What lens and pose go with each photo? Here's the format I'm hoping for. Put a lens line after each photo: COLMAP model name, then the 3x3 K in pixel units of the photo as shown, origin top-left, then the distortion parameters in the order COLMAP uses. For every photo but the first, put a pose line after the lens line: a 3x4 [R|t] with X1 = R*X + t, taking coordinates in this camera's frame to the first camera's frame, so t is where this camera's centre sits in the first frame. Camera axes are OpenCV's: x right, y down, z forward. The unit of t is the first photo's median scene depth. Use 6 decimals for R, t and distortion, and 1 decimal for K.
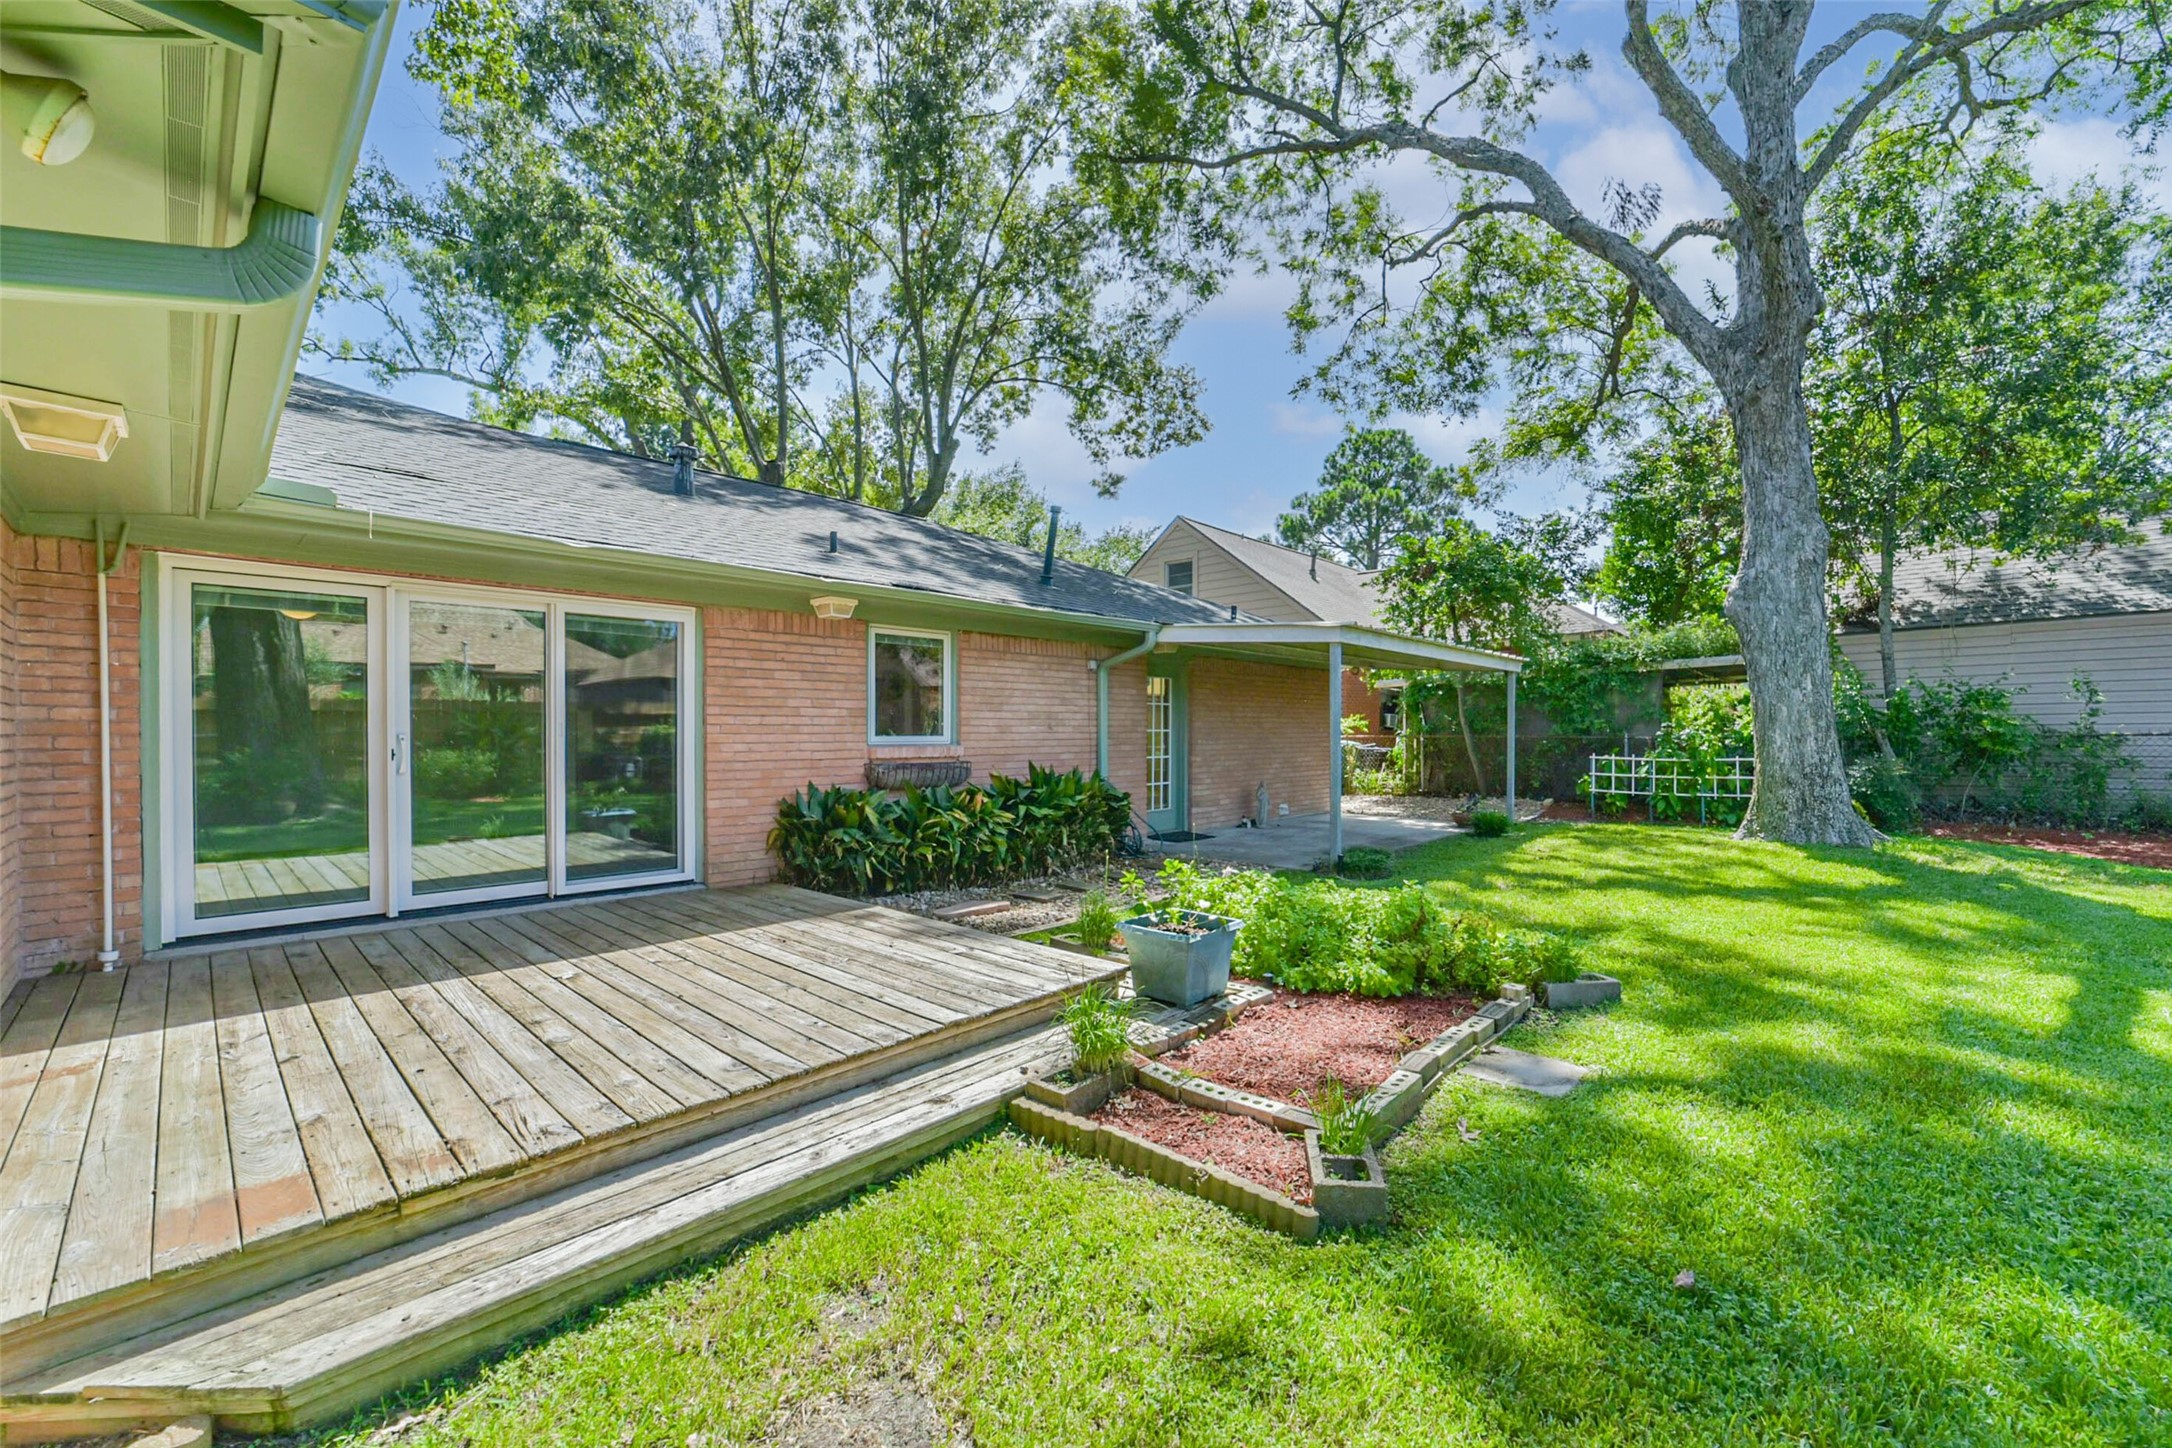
lens RADIAL K [[842.6, 0, 1095.8], [0, 842.6, 732.4], [0, 0, 1]] dist [-0.002148, 0.000690]
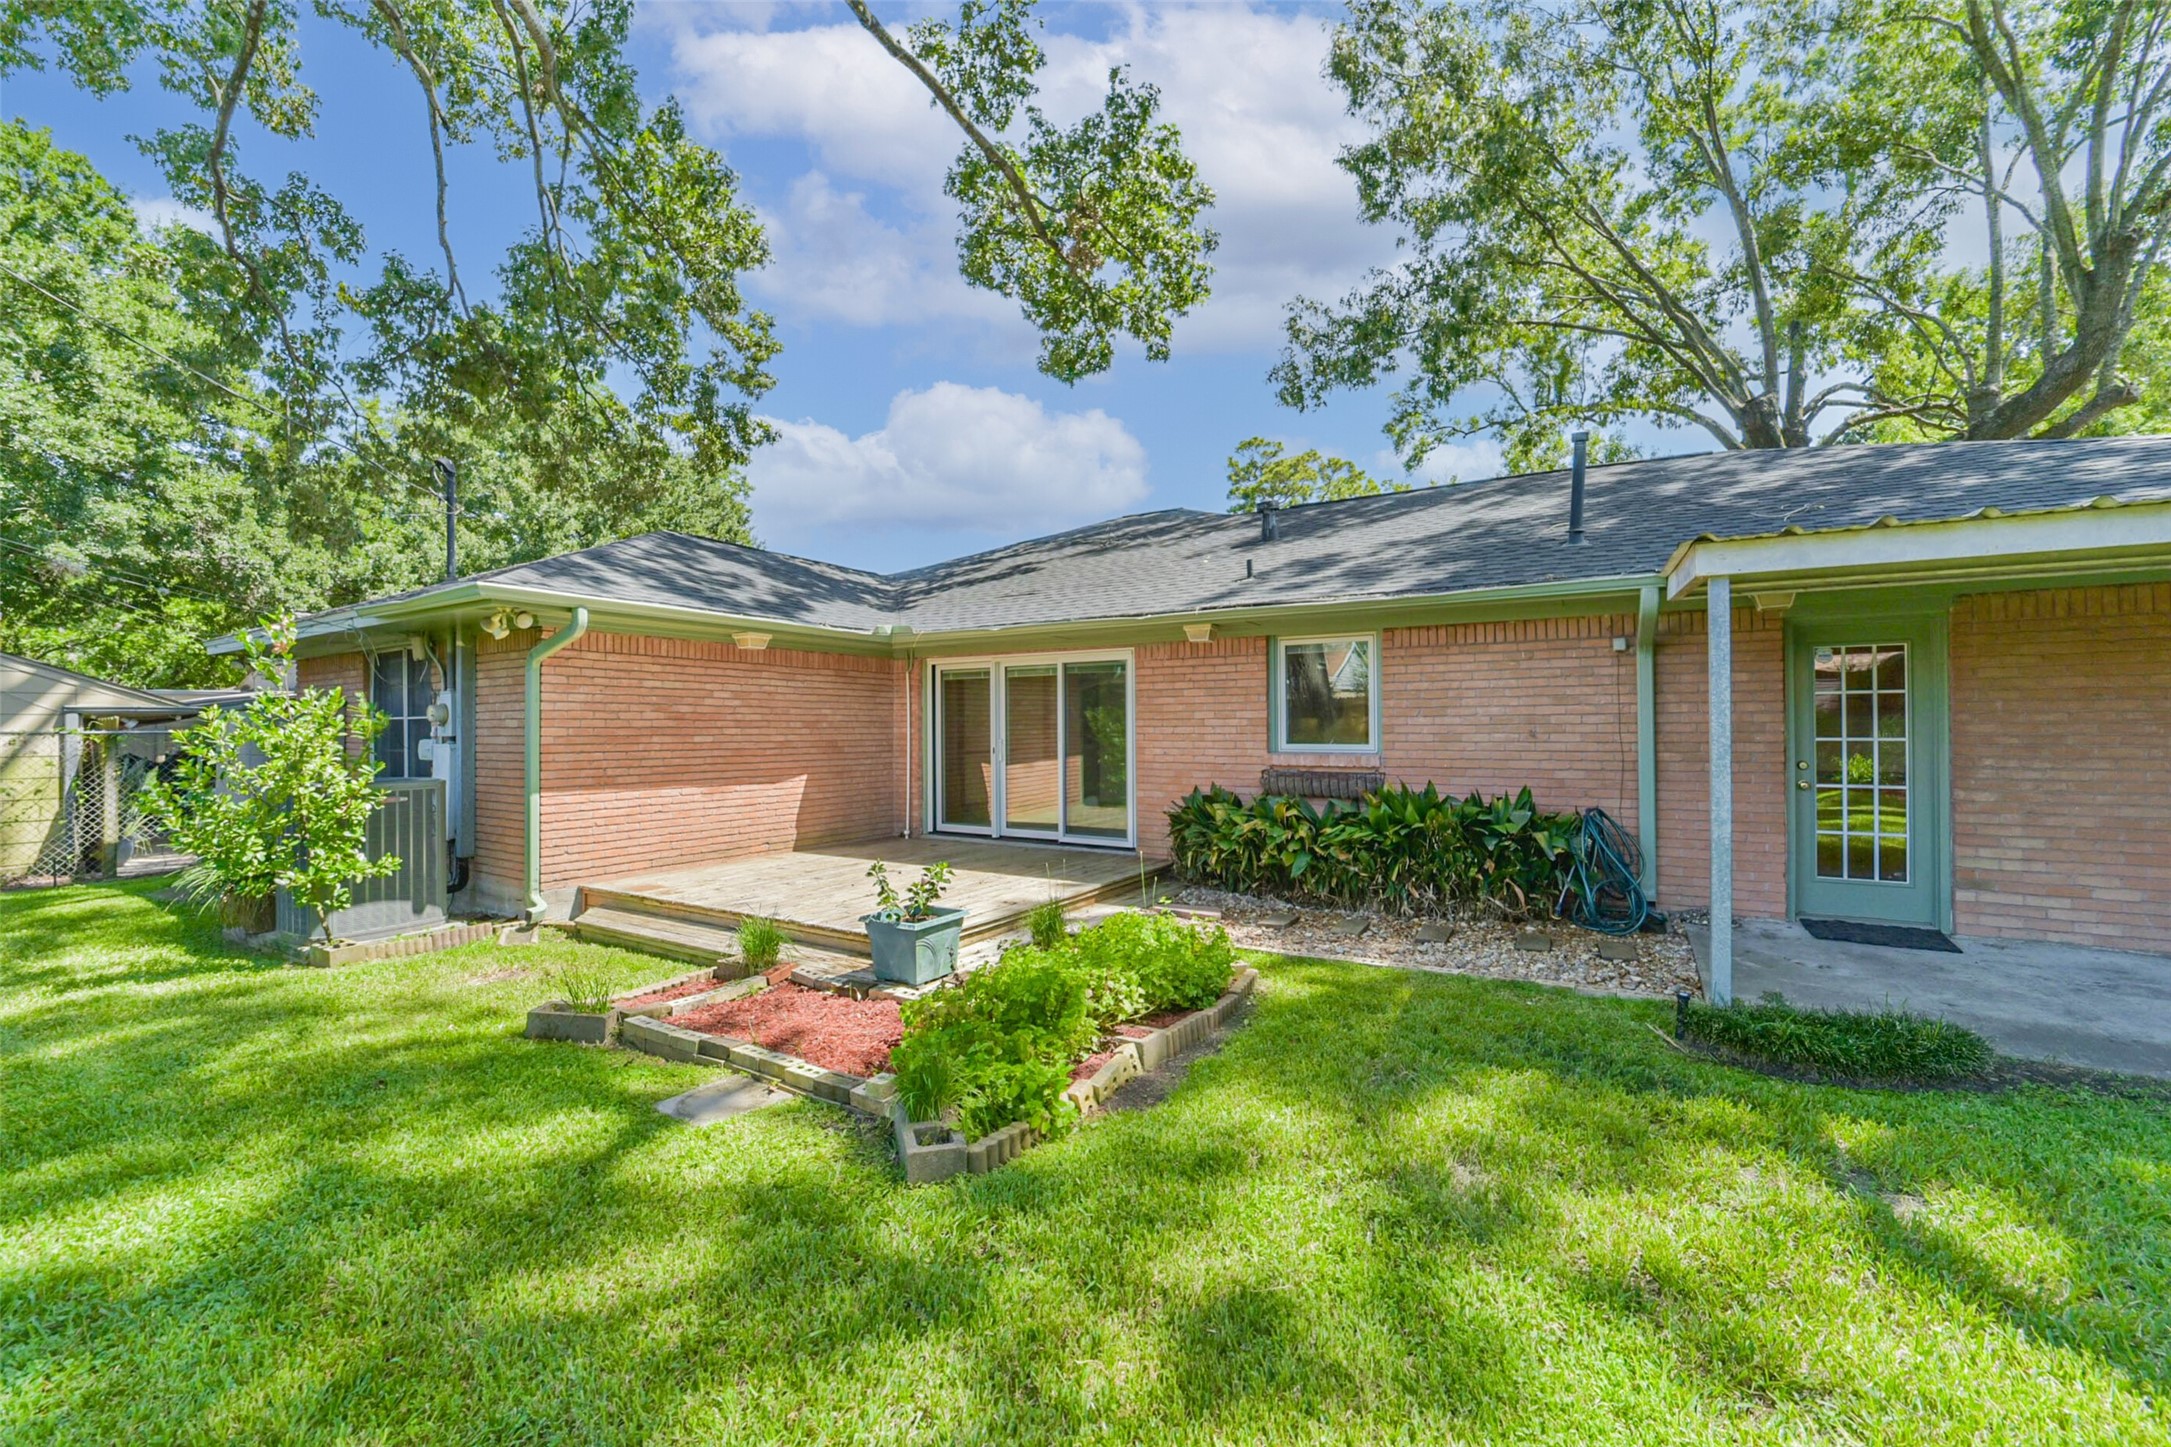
lens RADIAL K [[842.2, 0, 1093.0], [0, 842.2, 718.2], [0, 0, 1]] dist [-0.002148, 0.000690]
pose [[0.229777, -0.013222, -0.973153, 0.824356], [-0.001224, 0.999903, -0.013874, -0.014700], [0.973242, 0.004379, 0.229739, 0.632126]]
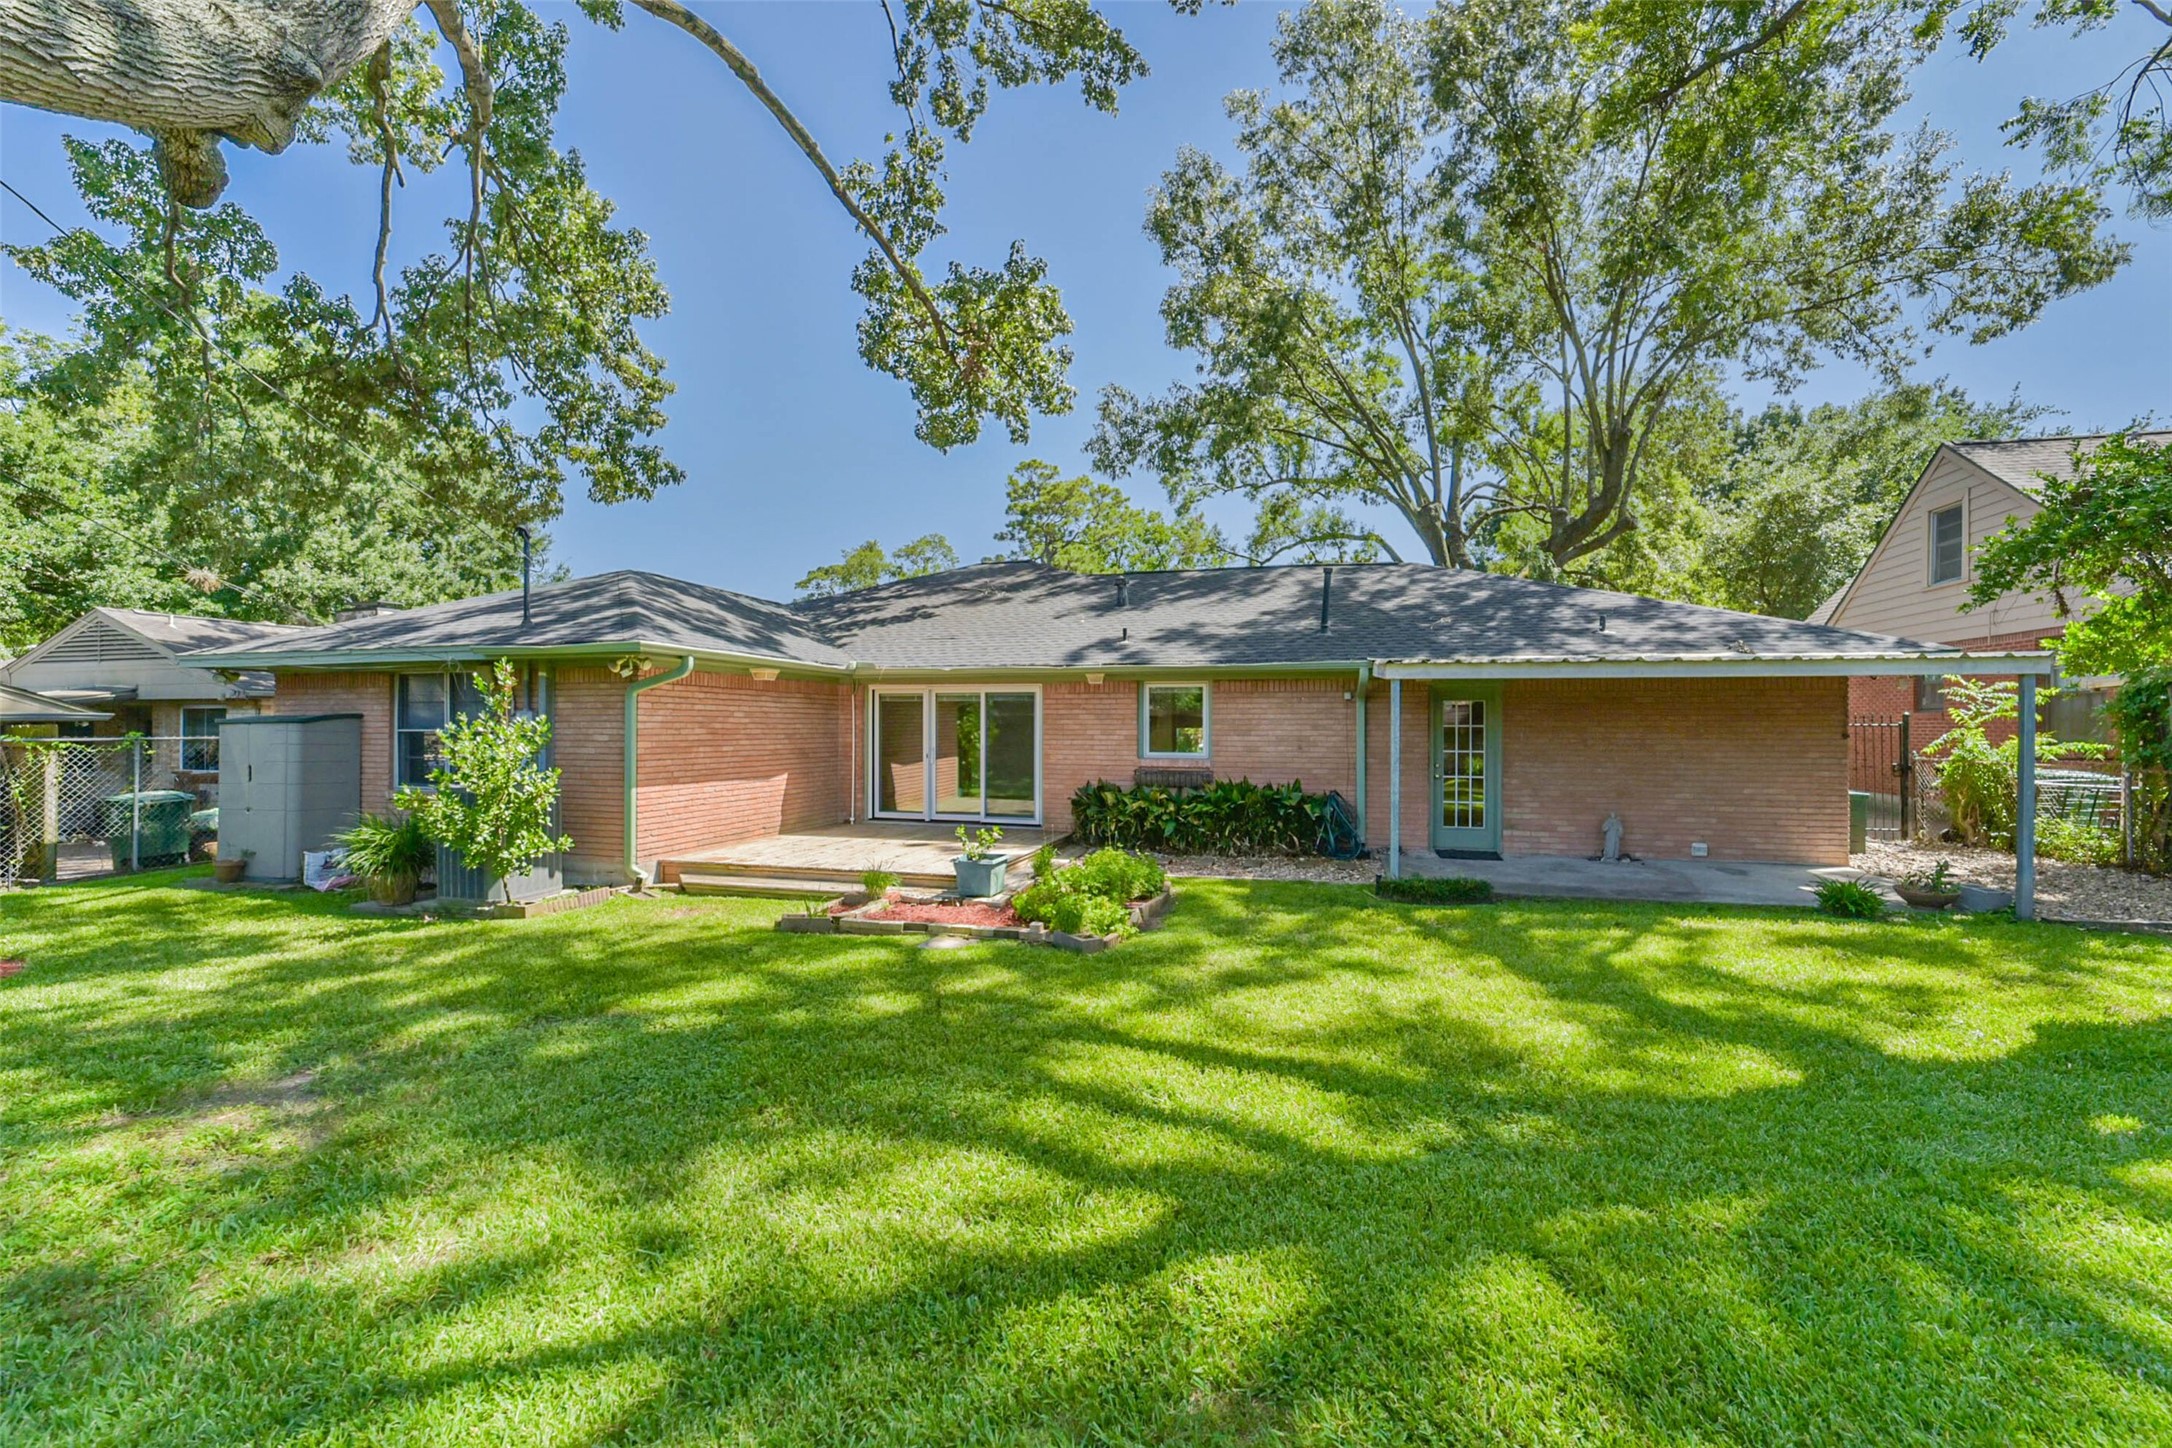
lens RADIAL K [[842.6, 0, 1083.4], [0, 842.6, 733.5], [0, 0, 1]] dist [-0.002148, 0.000690]
pose [[0.486038, 0.004640, -0.873926, 1.236507], [-0.007529, 0.999971, 0.001122, -0.036504], [0.873906, 0.006034, 0.486058, 0.163508]]
